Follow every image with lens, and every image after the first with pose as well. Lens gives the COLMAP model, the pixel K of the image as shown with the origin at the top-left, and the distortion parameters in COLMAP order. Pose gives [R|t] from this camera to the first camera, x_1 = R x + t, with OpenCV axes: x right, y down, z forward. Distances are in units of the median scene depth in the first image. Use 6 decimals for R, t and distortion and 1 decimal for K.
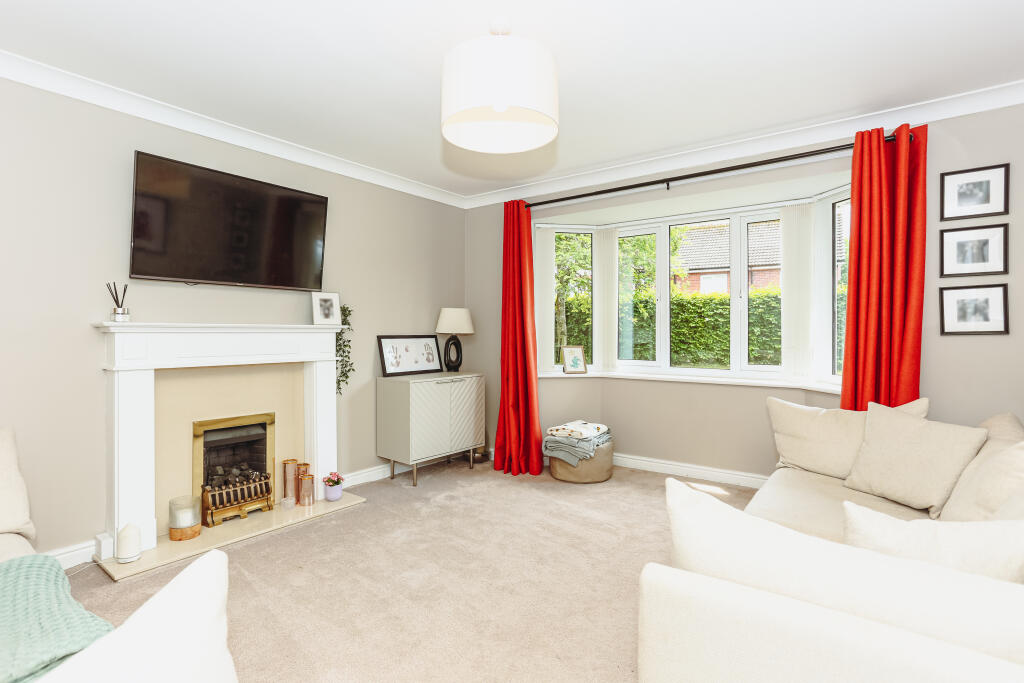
lens RADIAL K [[500.1, 0, 512.0], [0, 500.1, 341.5], [0, 0, 1]] dist [-0.046934, 0.026071]
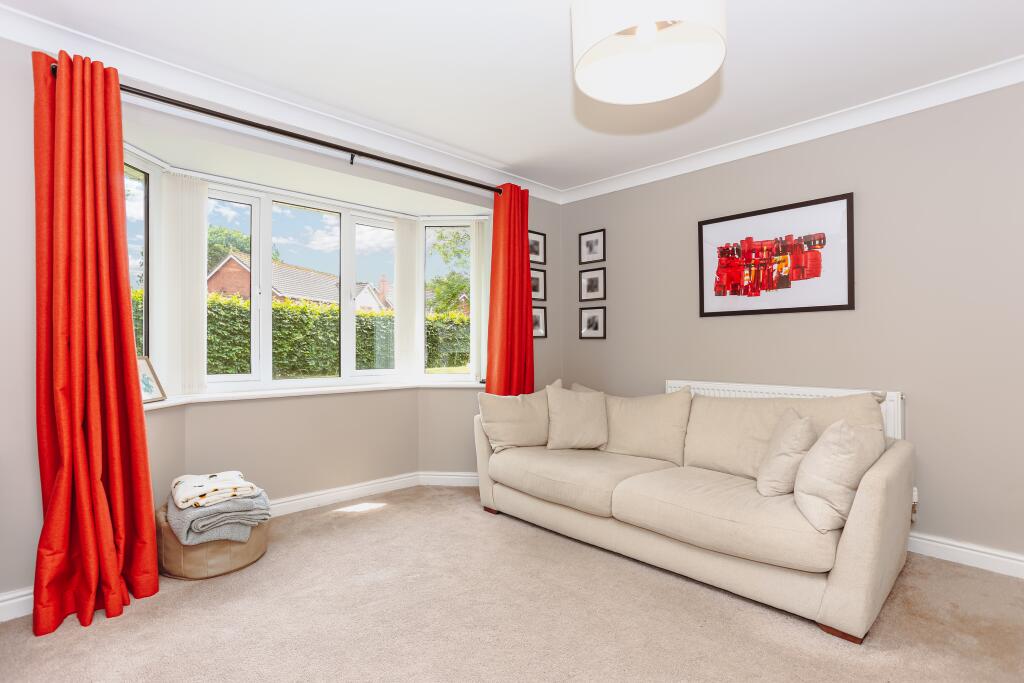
lens RADIAL K [[500.1, 0, 512.0], [0, 500.1, 341.5], [0, 0, 1]] dist [-0.046934, 0.026071]
pose [[0.180291, 0.008710, 0.983575, -0.419315], [0.021272, 0.999692, -0.012752, 0.010460], [-0.983383, 0.023222, 0.180050, 0.531478]]
